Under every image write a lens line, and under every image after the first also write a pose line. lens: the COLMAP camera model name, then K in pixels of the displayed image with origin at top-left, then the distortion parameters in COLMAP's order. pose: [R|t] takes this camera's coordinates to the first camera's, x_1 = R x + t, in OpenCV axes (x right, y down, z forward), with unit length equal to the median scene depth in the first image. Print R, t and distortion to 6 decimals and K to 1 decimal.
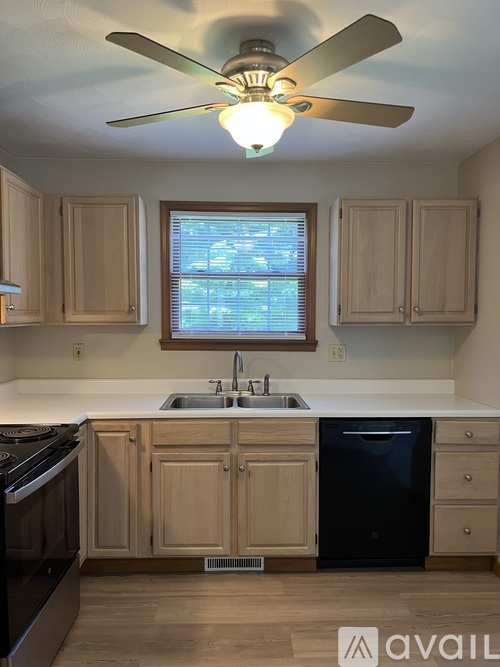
lens RADIAL K [[502.7, 0, 248.2], [0, 502.7, 335.2], [0, 0, 1]] dist [0.013900, -0.005038]
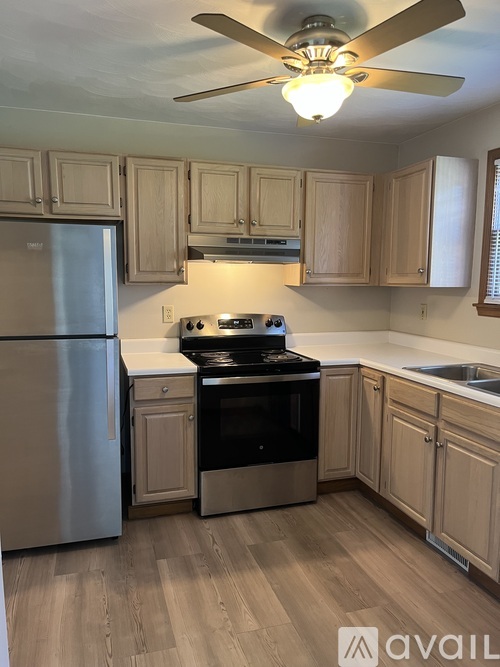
lens RADIAL K [[502.7, 0, 247.7], [0, 502.7, 333.9], [0, 0, 1]] dist [0.013900, -0.005038]
pose [[0.289215, 0.109478, -0.950983, 0.735643], [-0.044590, 0.993901, 0.100858, -0.014052], [0.956225, 0.013235, 0.292333, 0.391931]]
